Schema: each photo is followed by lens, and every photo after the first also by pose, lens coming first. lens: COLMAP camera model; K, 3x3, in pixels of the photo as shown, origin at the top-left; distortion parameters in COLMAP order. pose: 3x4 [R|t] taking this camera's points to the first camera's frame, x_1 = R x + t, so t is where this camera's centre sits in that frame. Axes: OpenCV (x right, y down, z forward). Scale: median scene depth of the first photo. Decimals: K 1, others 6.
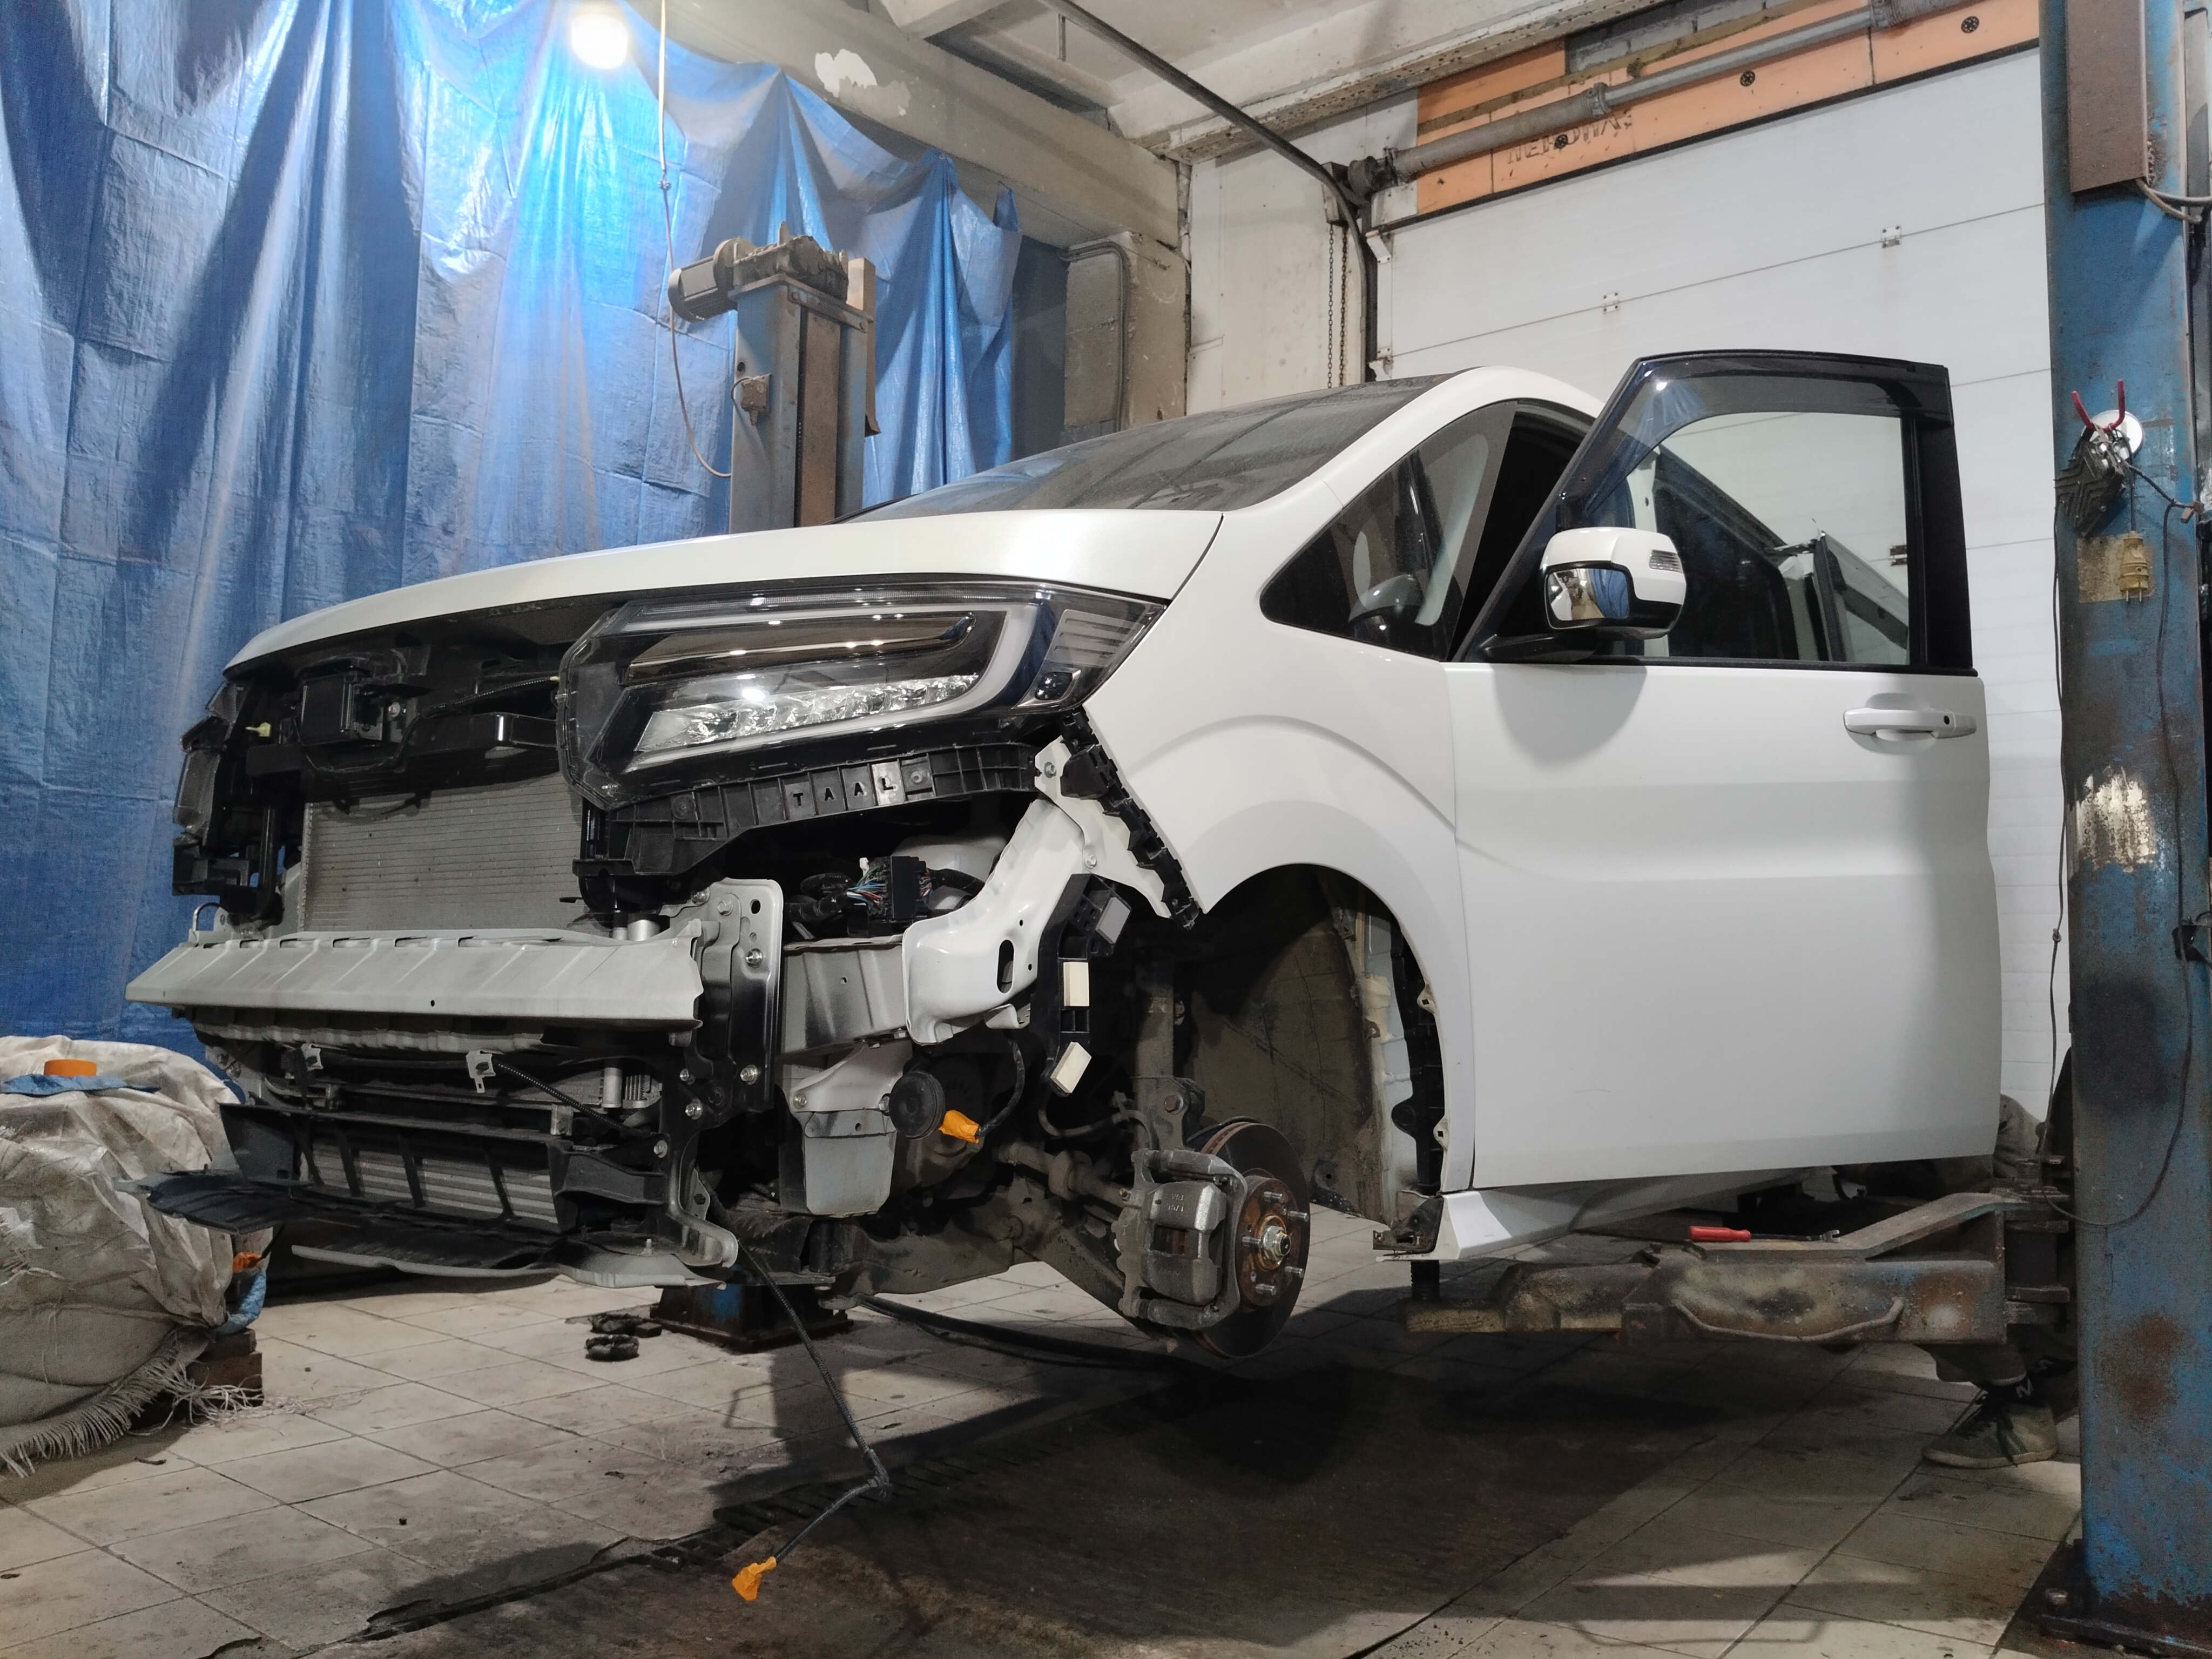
lens RADIAL K [[1747.2, 0, 1103.3], [0, 1747.2, 800.0], [0, 0, 1]] dist [-0.033014, 0.018821]
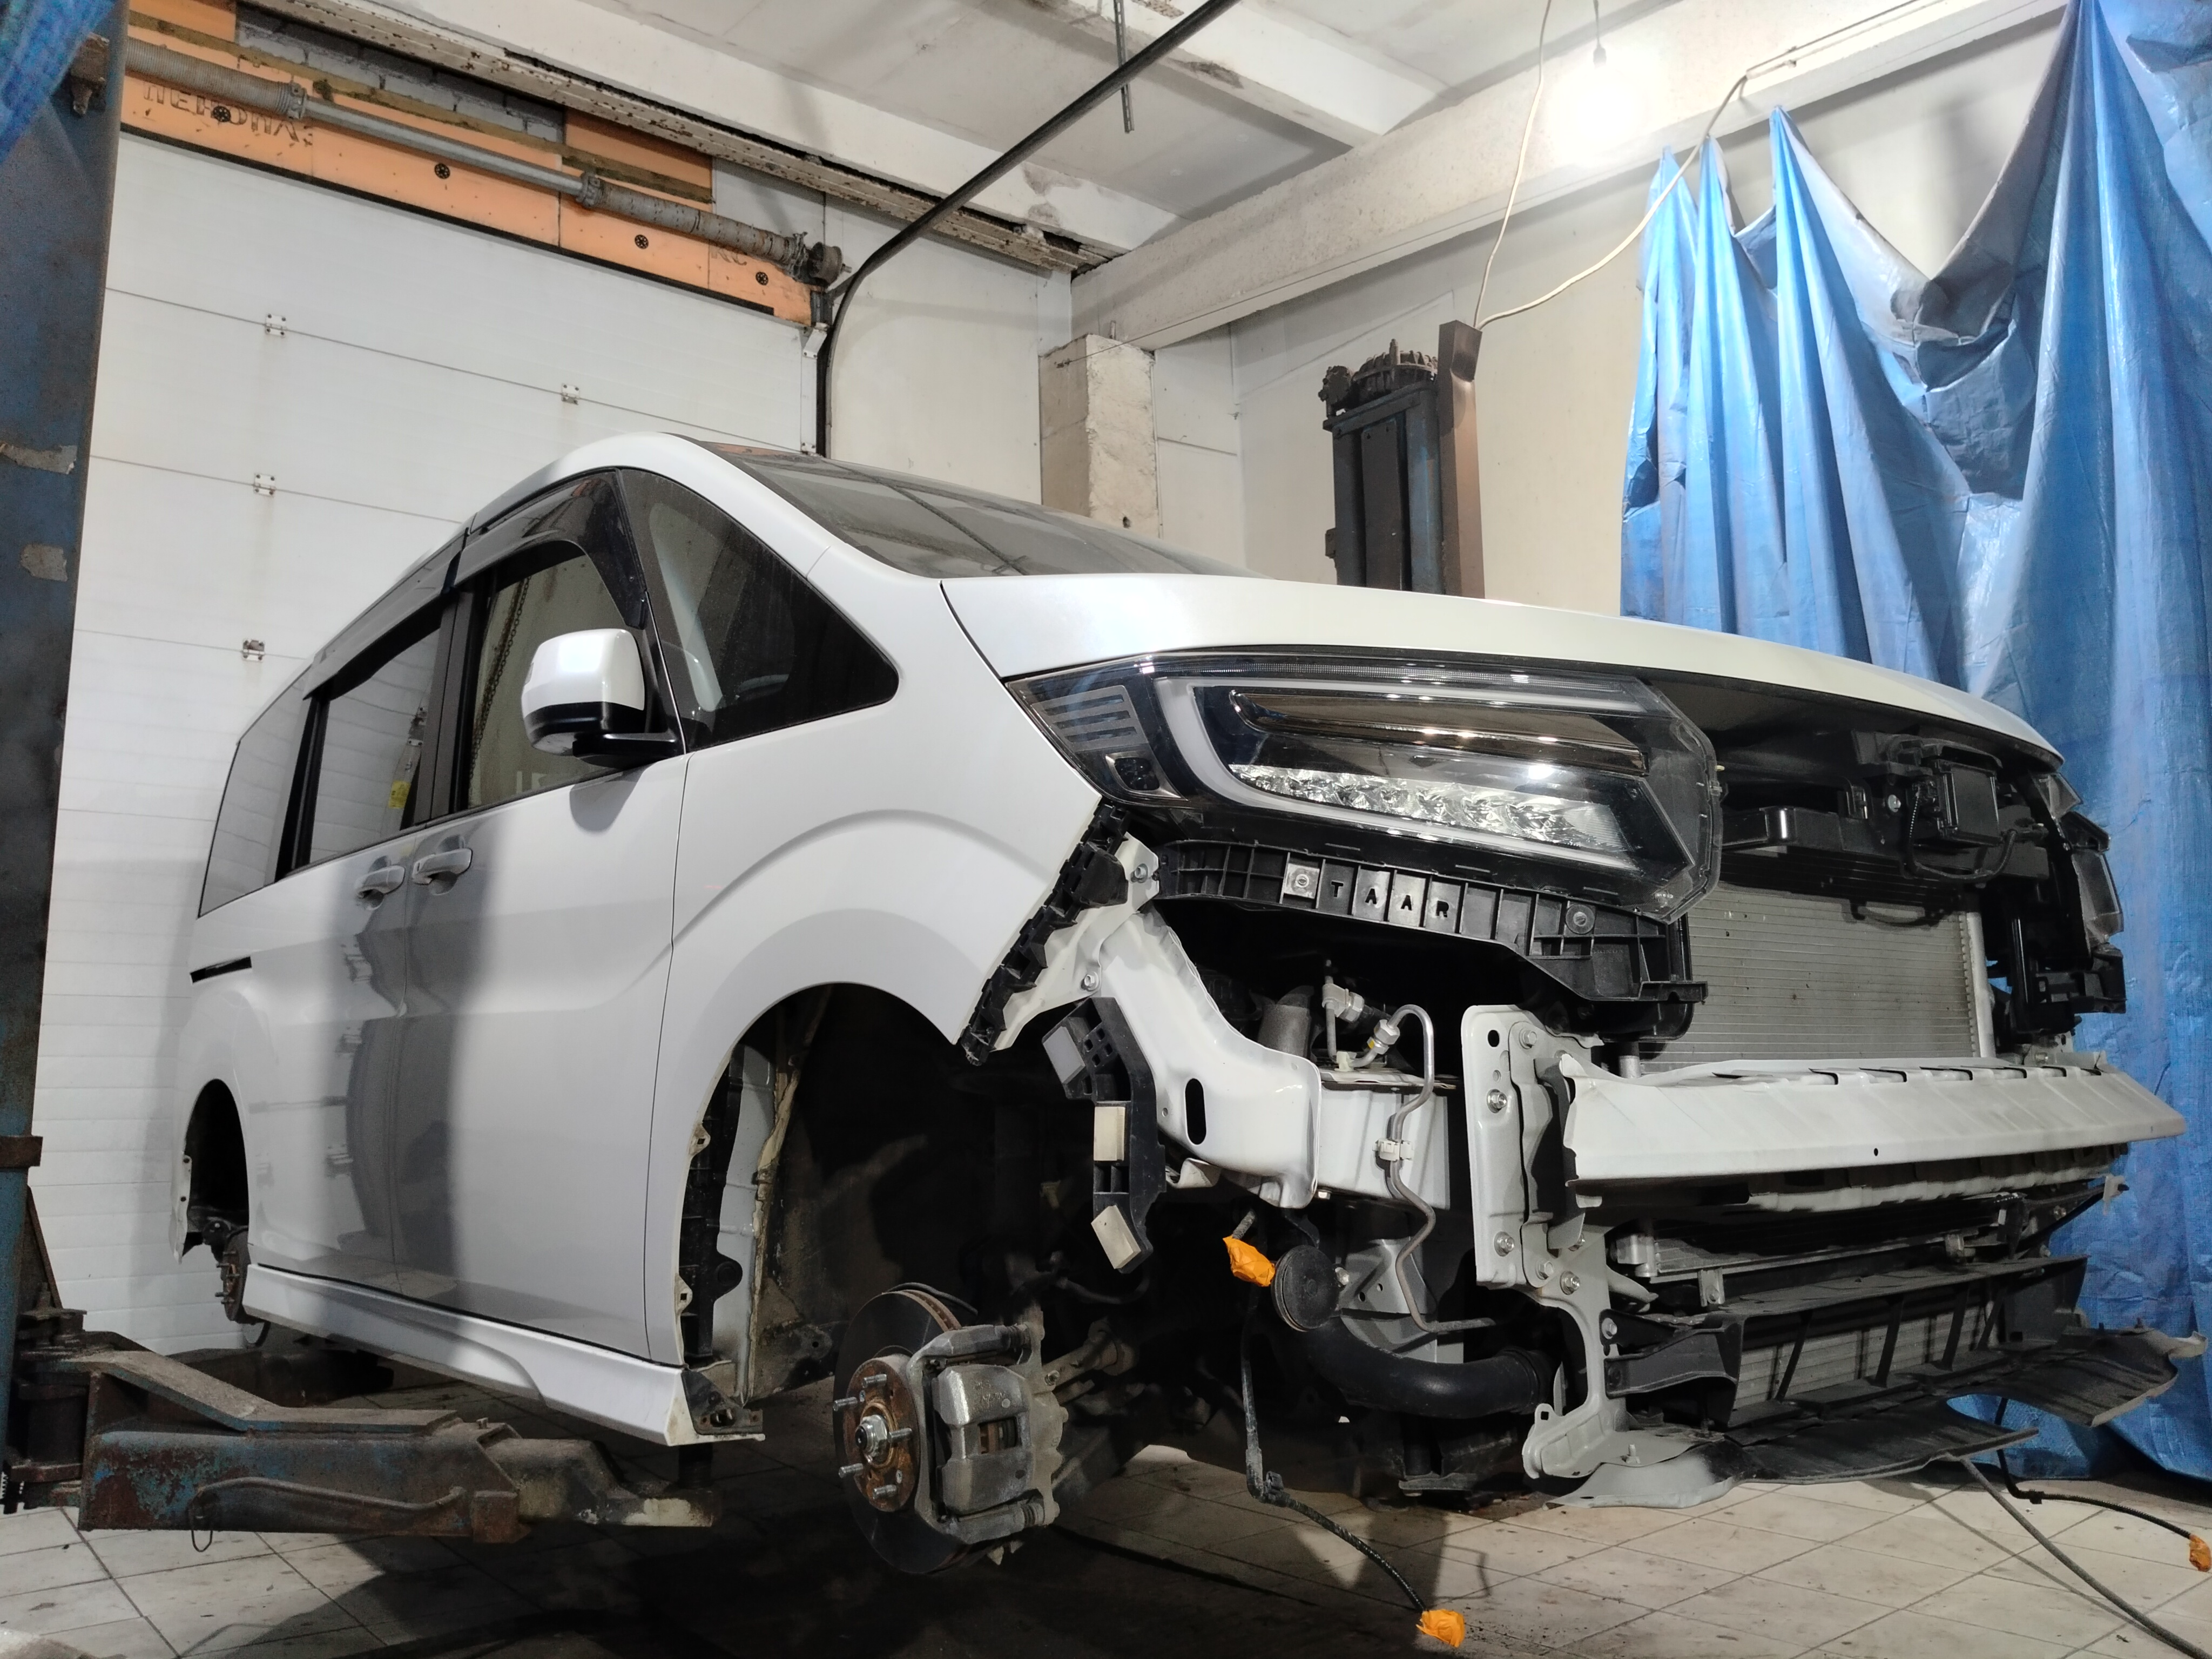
lens RADIAL K [[1747.2, 0, 1103.3], [0, 1747.2, 800.0], [0, 0, 1]] dist [-0.033014, 0.018821]
pose [[0.241878, 0.144541, 0.959481, -0.767412], [-0.080430, 0.988426, -0.128625, 0.051932], [-0.966968, -0.046060, 0.250703, 0.689901]]
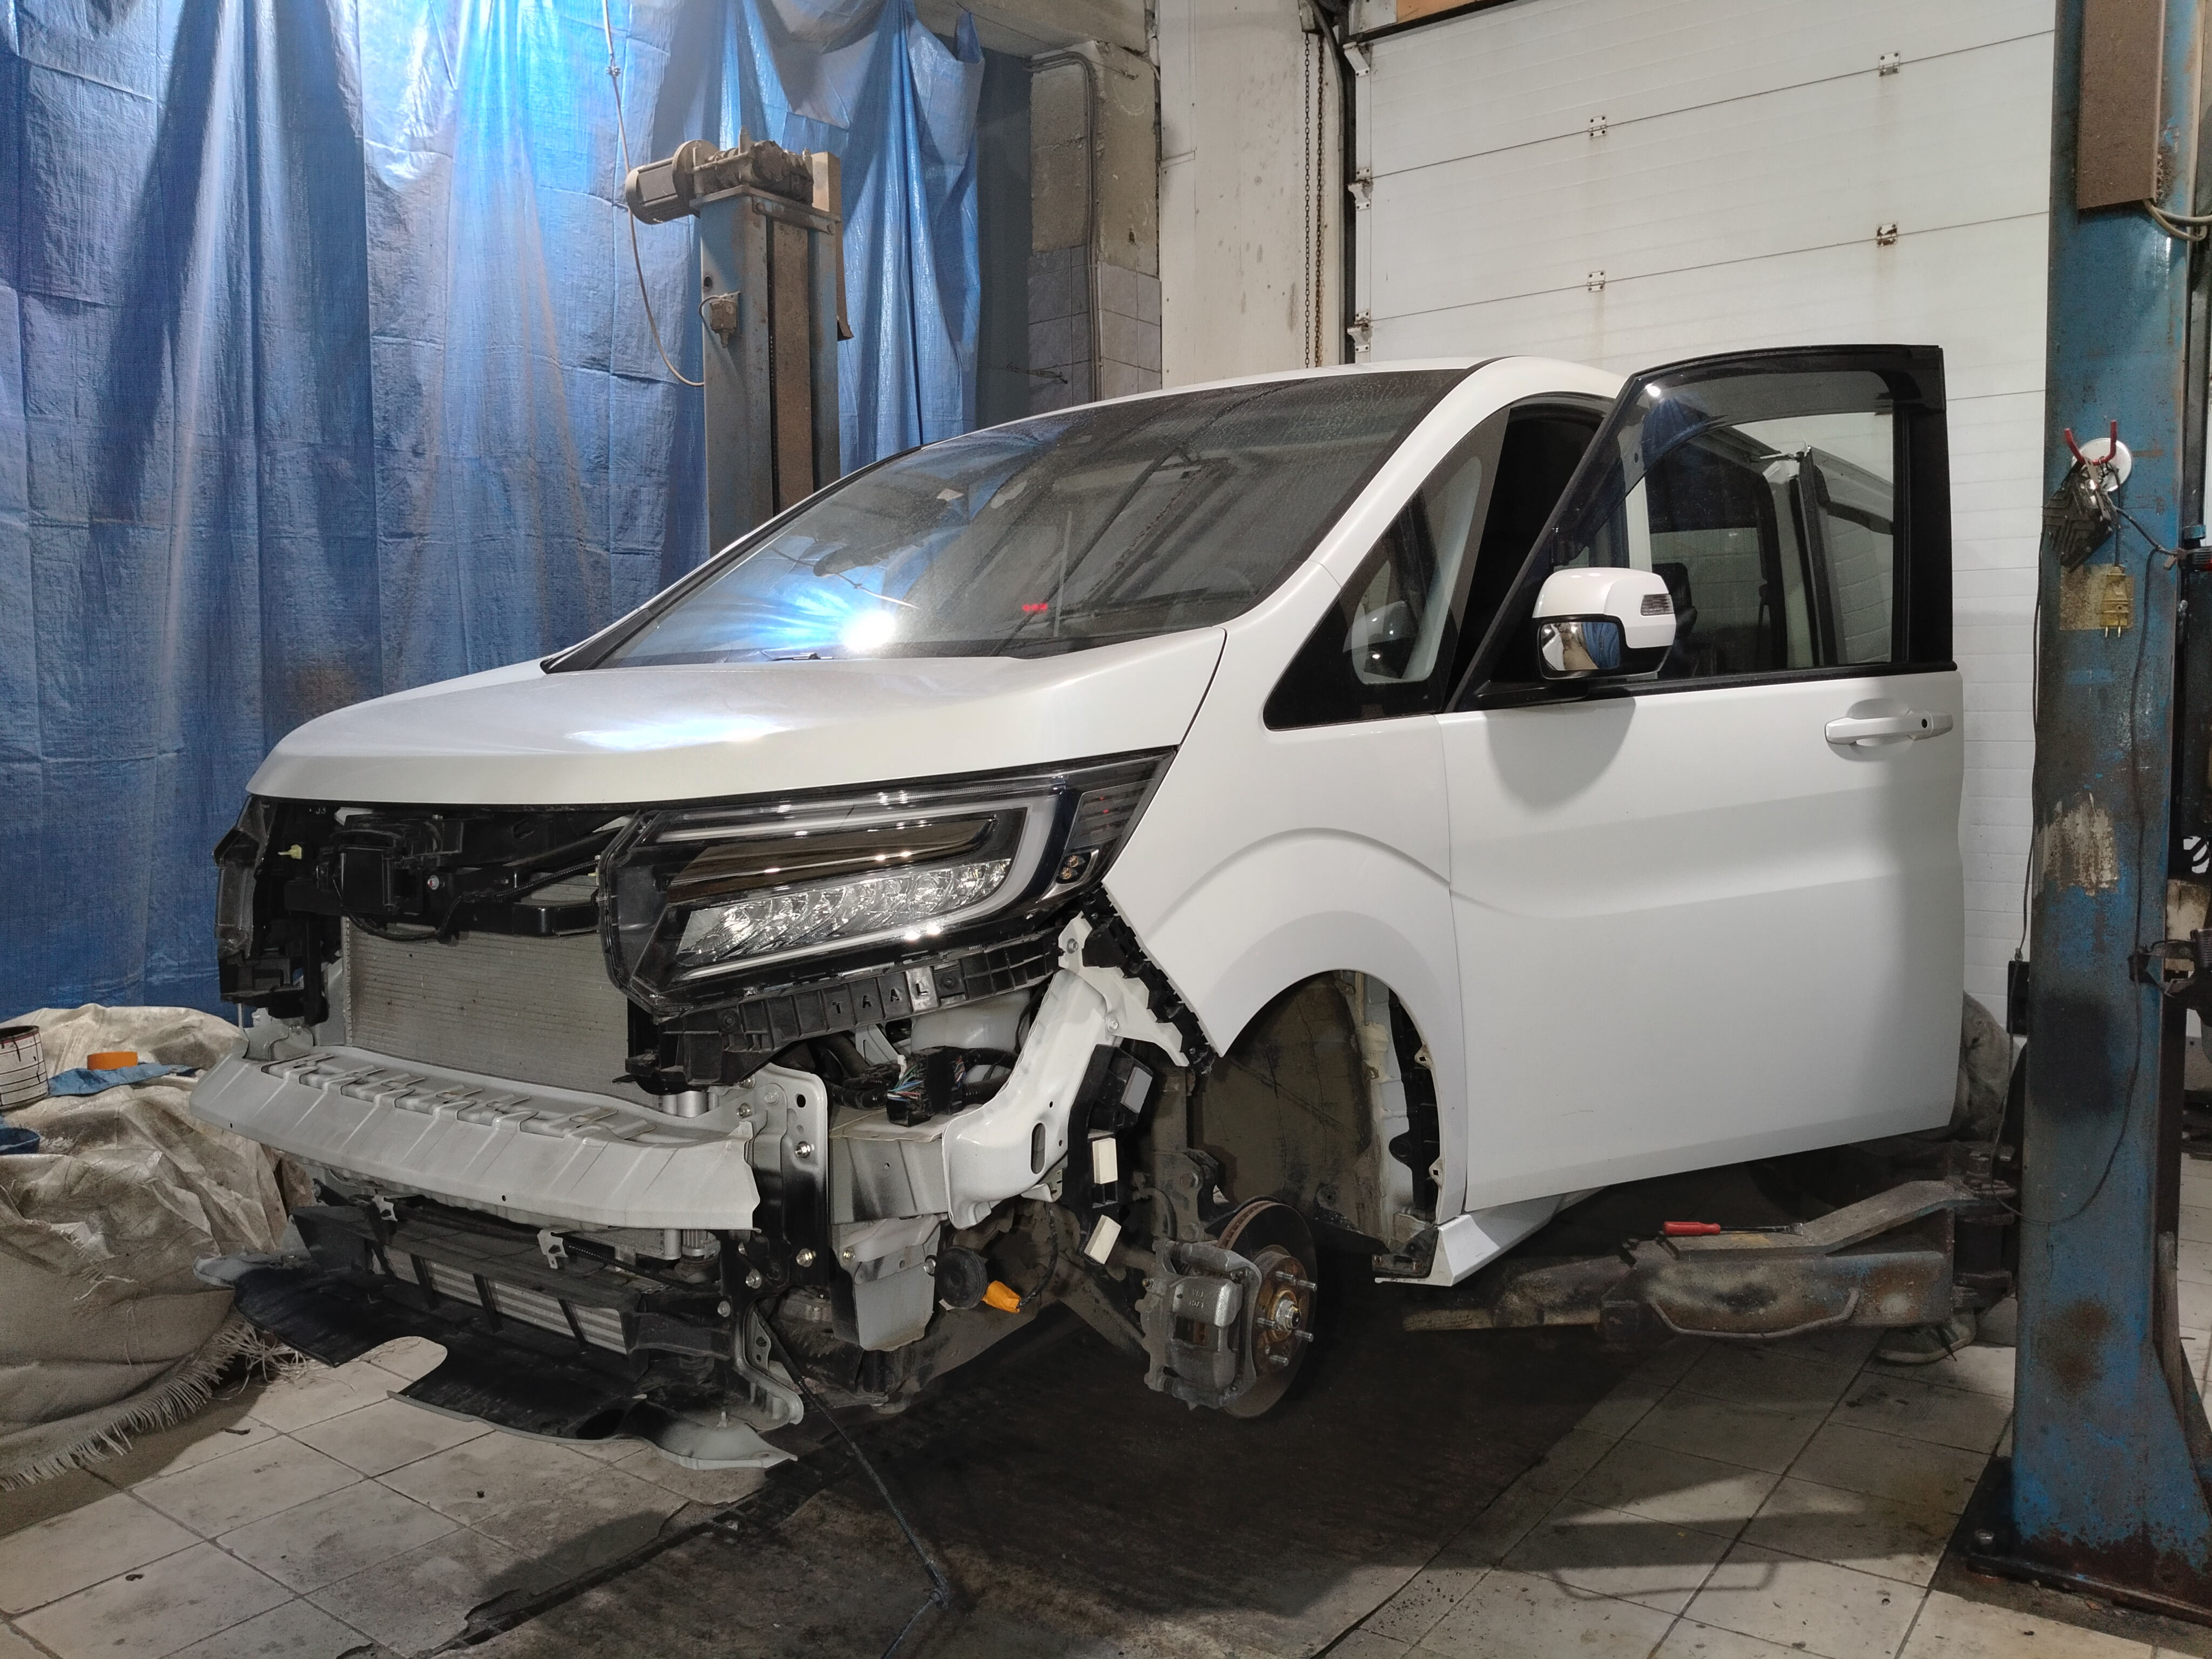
lens RADIAL K [[1747.2, 0, 1103.3], [0, 1747.2, 800.0], [0, 0, 1]] dist [-0.033014, 0.018821]
pose [[0.999459, -0.029745, 0.014052, -0.016865], [0.027091, 0.986517, 0.161399, -0.192216], [-0.018664, -0.160931, 0.986789, -0.013122]]
